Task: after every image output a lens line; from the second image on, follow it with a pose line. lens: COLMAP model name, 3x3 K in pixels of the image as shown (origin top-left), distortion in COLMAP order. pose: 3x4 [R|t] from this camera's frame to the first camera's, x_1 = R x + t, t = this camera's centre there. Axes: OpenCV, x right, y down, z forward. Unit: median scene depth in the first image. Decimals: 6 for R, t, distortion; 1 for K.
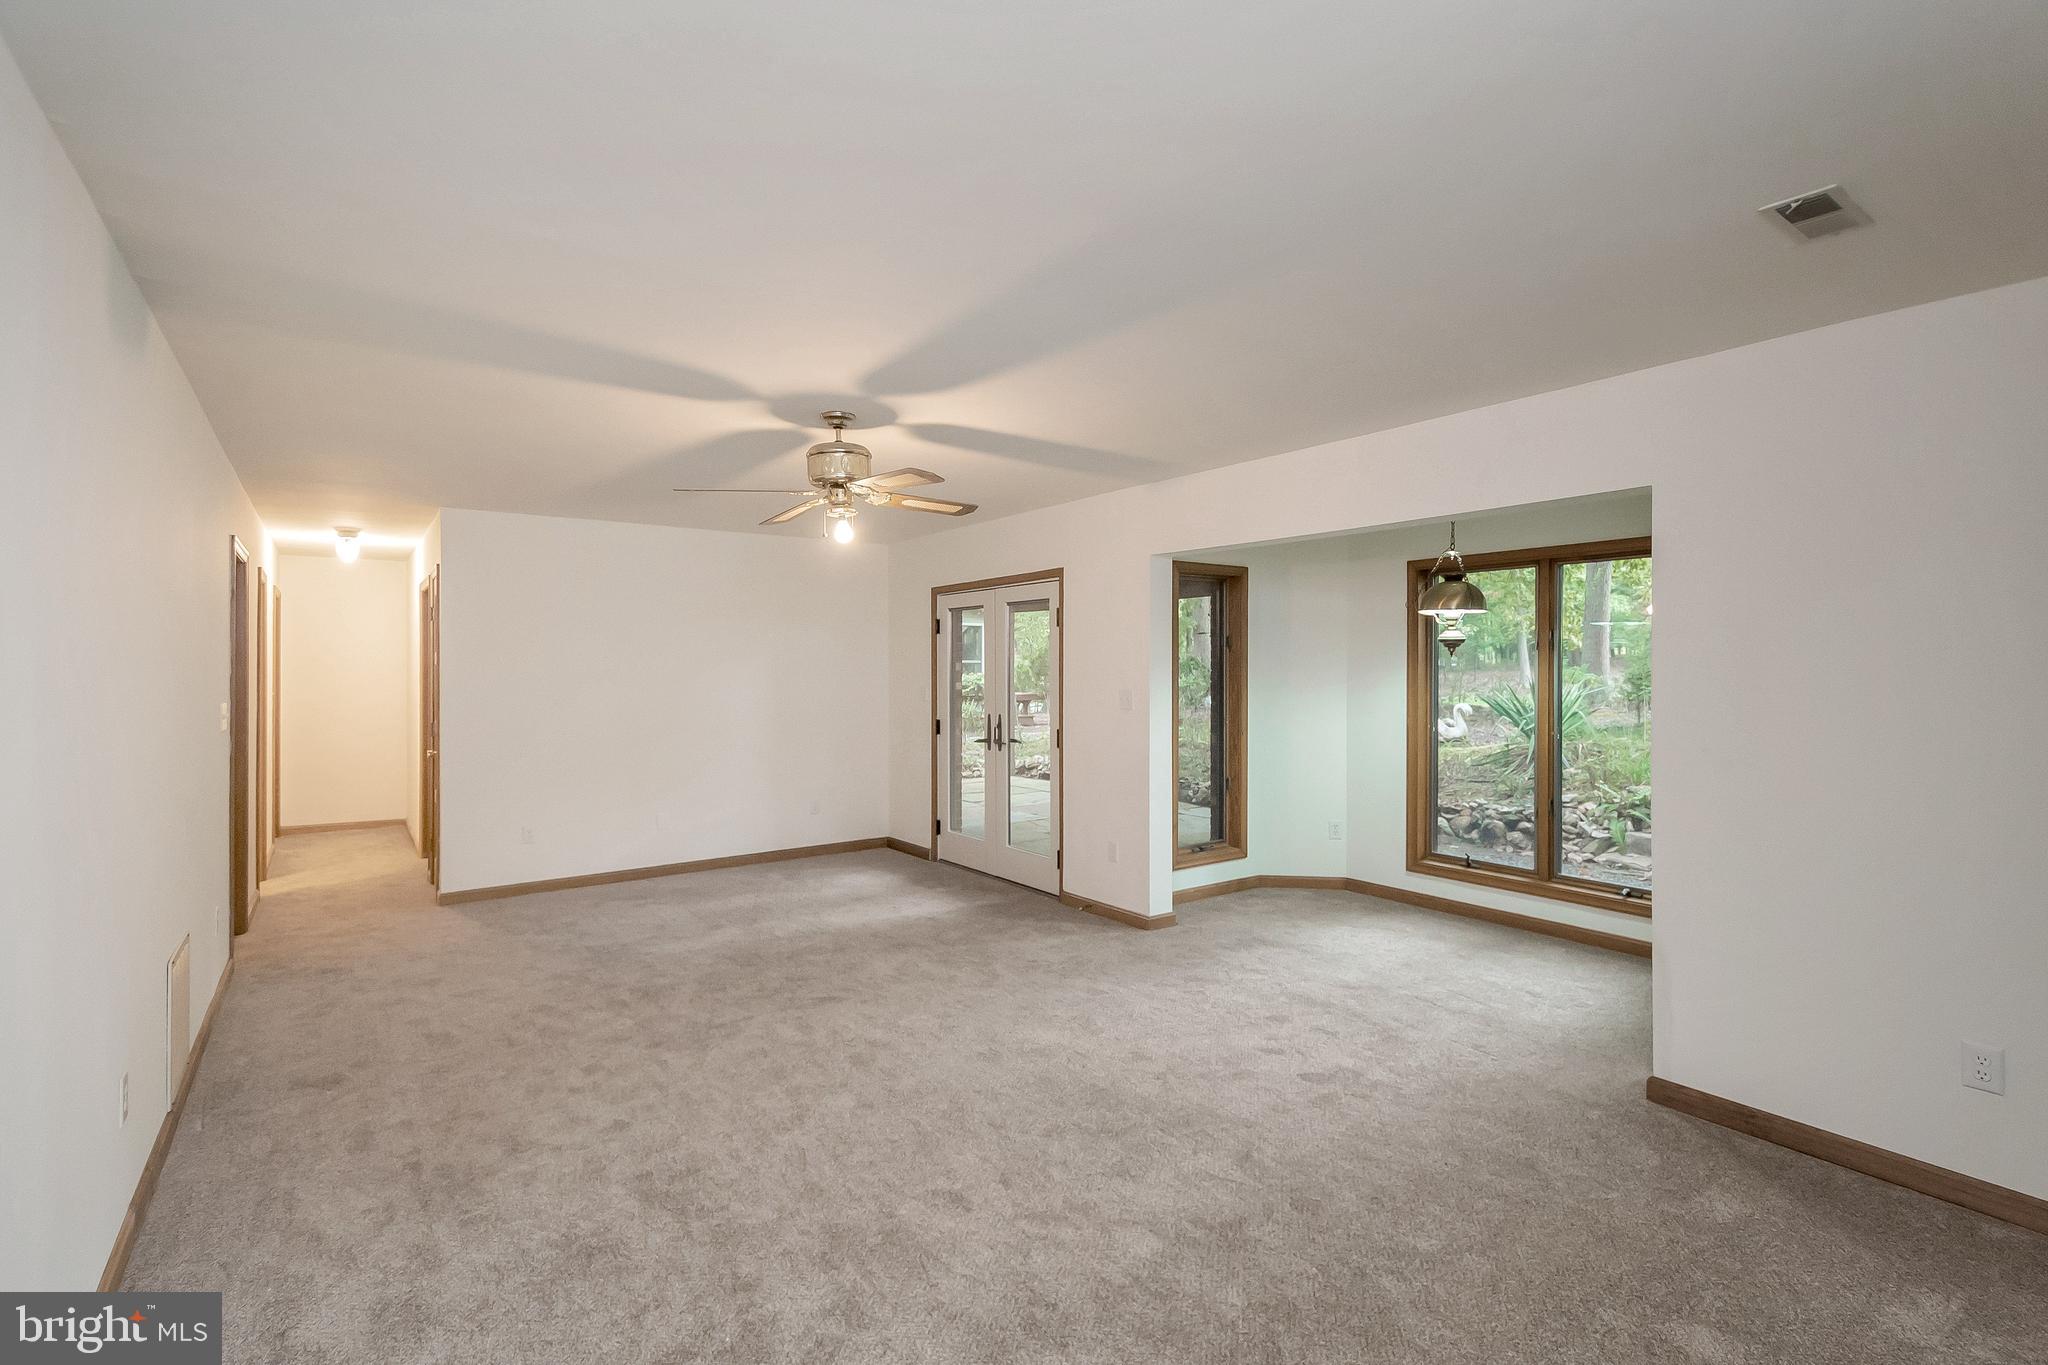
lens RADIAL K [[921.5, 0, 1021.7], [0, 921.5, 681.3], [0, 0, 1]] dist [0.008625, 0.000454]
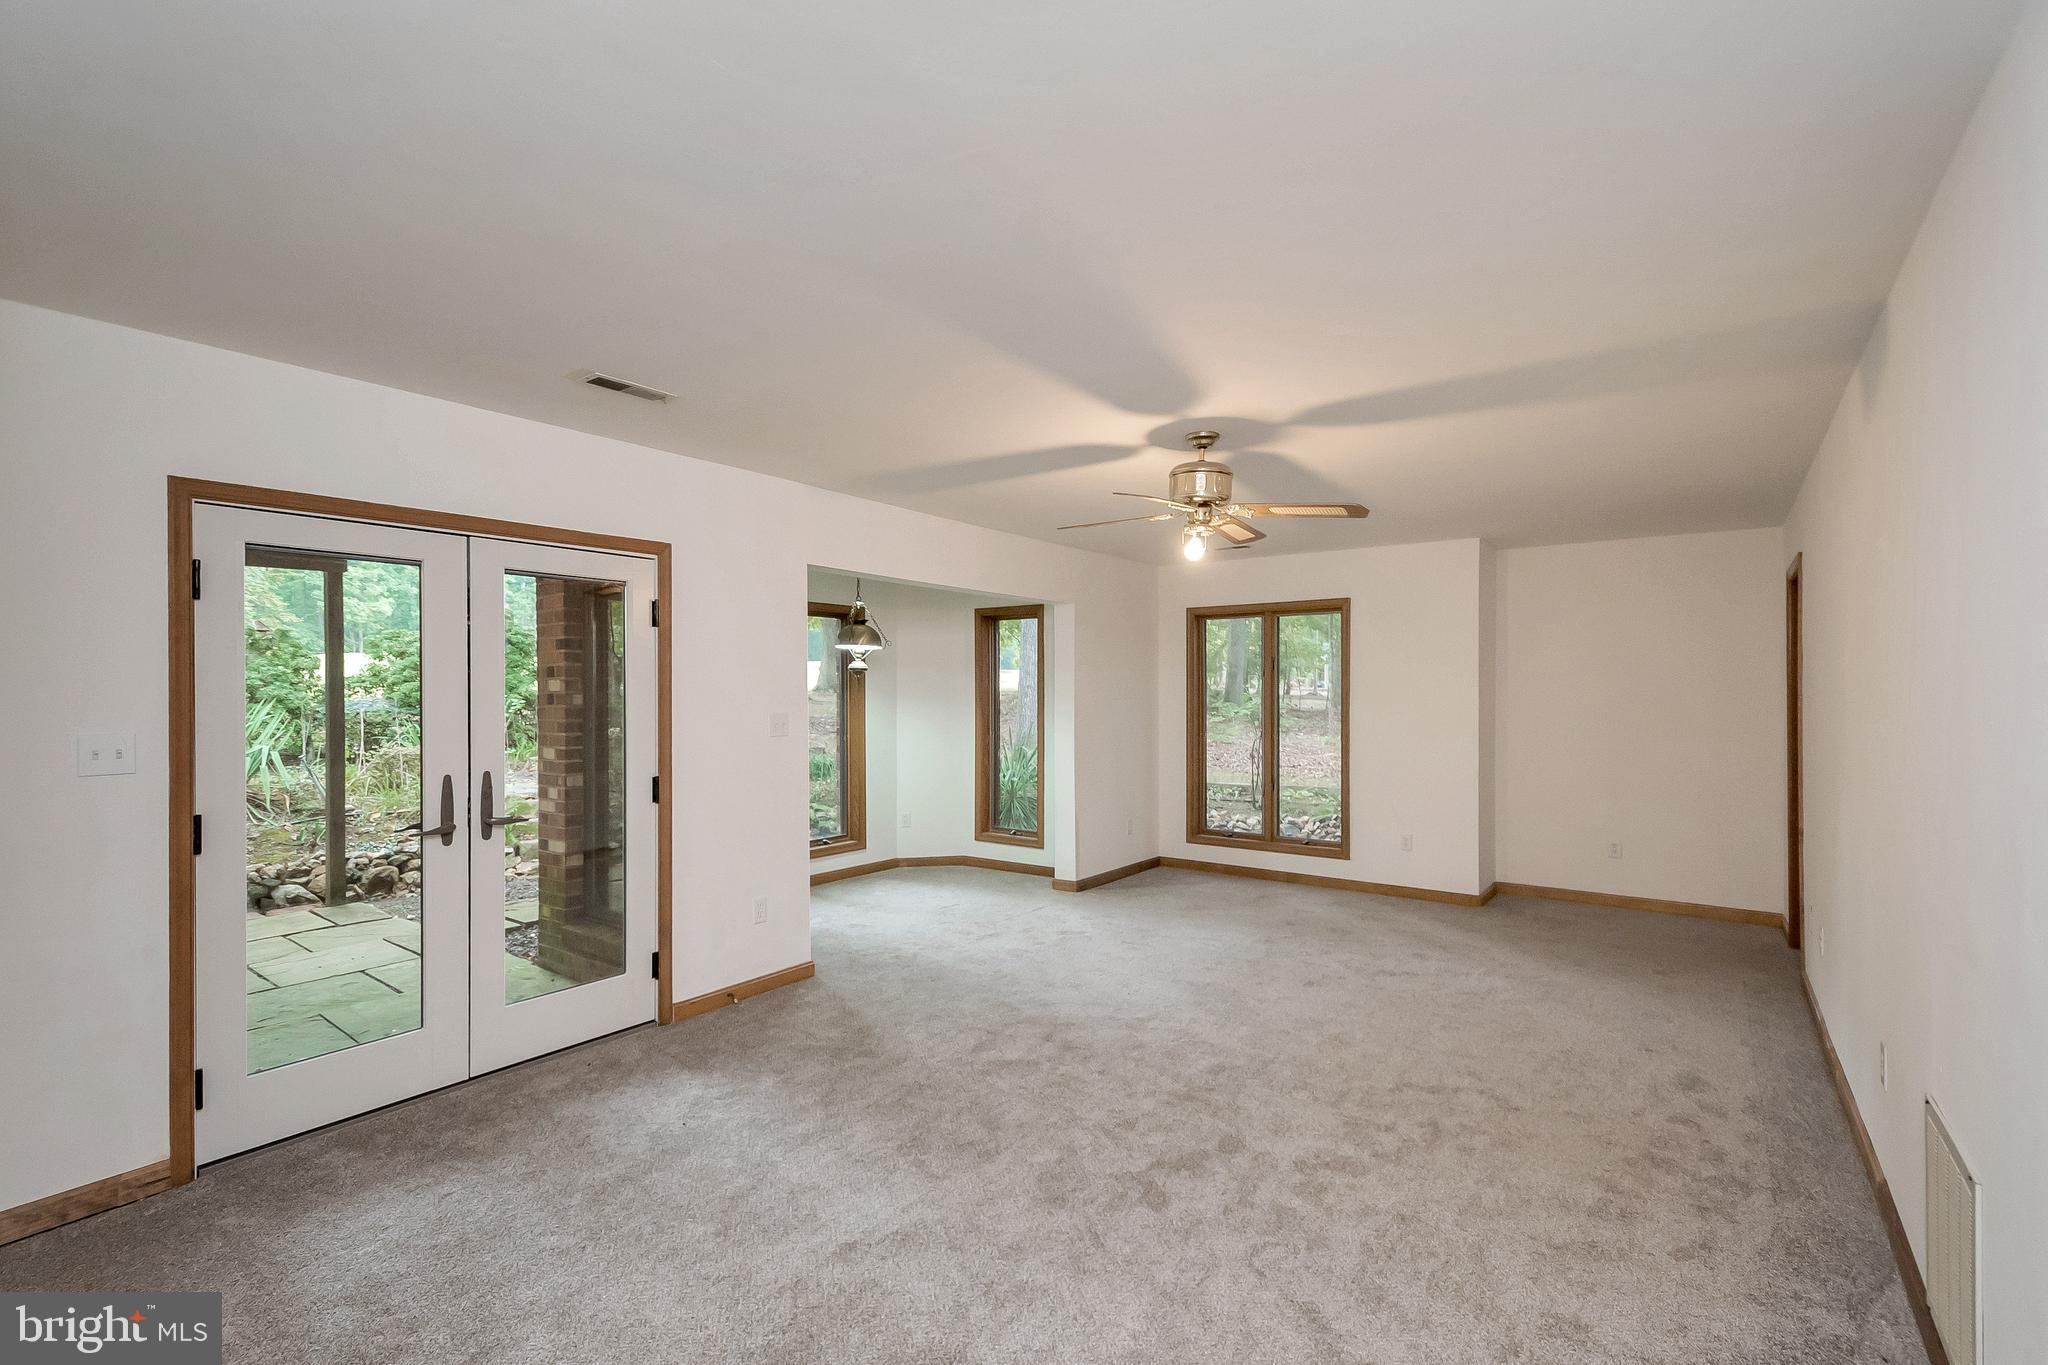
lens RADIAL K [[921.5, 0, 1021.7], [0, 921.5, 681.3], [0, 0, 1]] dist [0.008625, 0.000454]
pose [[-0.307336, 0.013440, 0.951506, -0.697226], [0.017633, 0.999809, -0.008427, -0.007550], [-0.951438, 0.014188, -0.307514, 0.947567]]
